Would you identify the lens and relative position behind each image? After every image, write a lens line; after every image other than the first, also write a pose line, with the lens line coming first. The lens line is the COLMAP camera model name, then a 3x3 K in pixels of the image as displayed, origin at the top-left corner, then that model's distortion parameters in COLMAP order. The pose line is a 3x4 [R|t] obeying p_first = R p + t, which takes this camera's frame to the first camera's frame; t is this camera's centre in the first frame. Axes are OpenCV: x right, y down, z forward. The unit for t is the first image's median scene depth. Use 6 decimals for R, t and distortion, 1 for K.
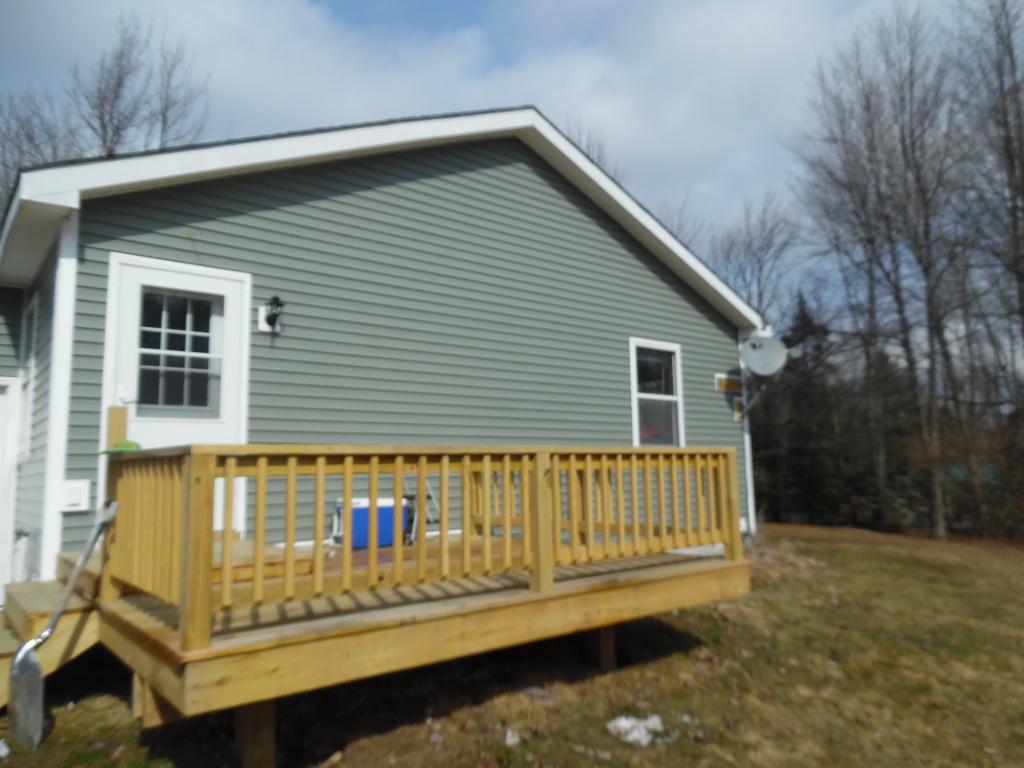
lens RADIAL K [[721.4, 0, 512.0], [0, 721.4, 384.0], [0, 0, 1]] dist [-0.009555, -0.005418]
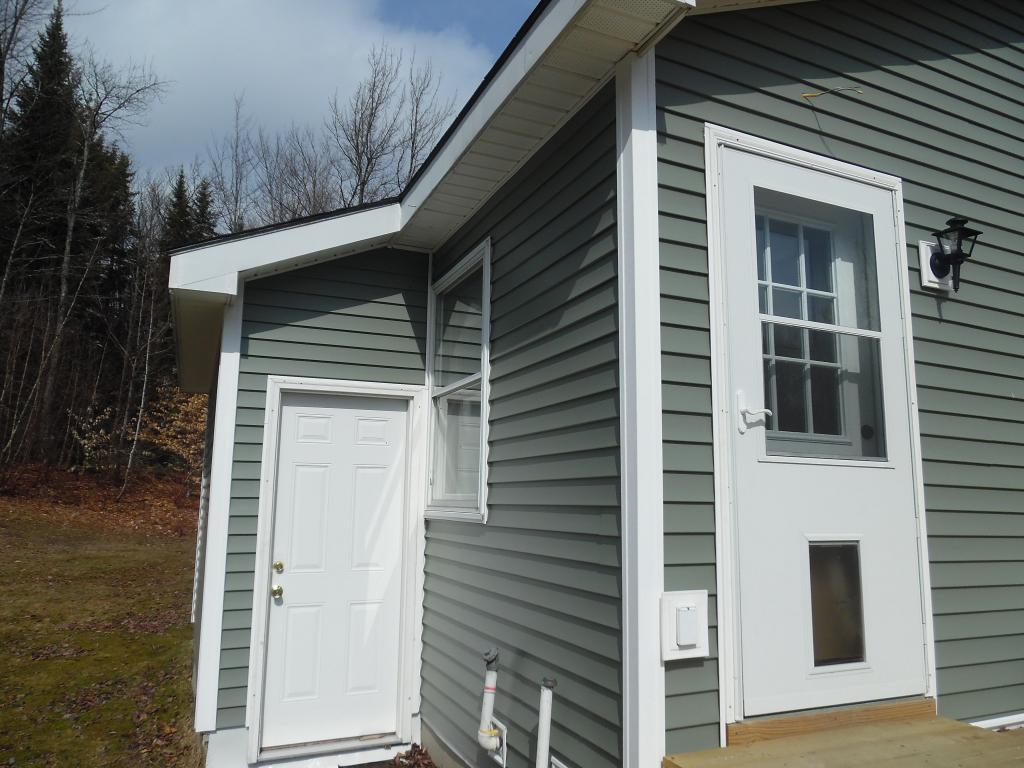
lens RADIAL K [[713.9, 0, 511.9], [0, 713.9, 396.4], [0, 0, 1]] dist [-0.004321, -0.001502]
pose [[0.964596, 0.000529, -0.263731, -0.495616], [-0.005413, 0.999827, -0.017791, 0.014094], [0.263676, 0.018589, 0.964432, 0.436636]]
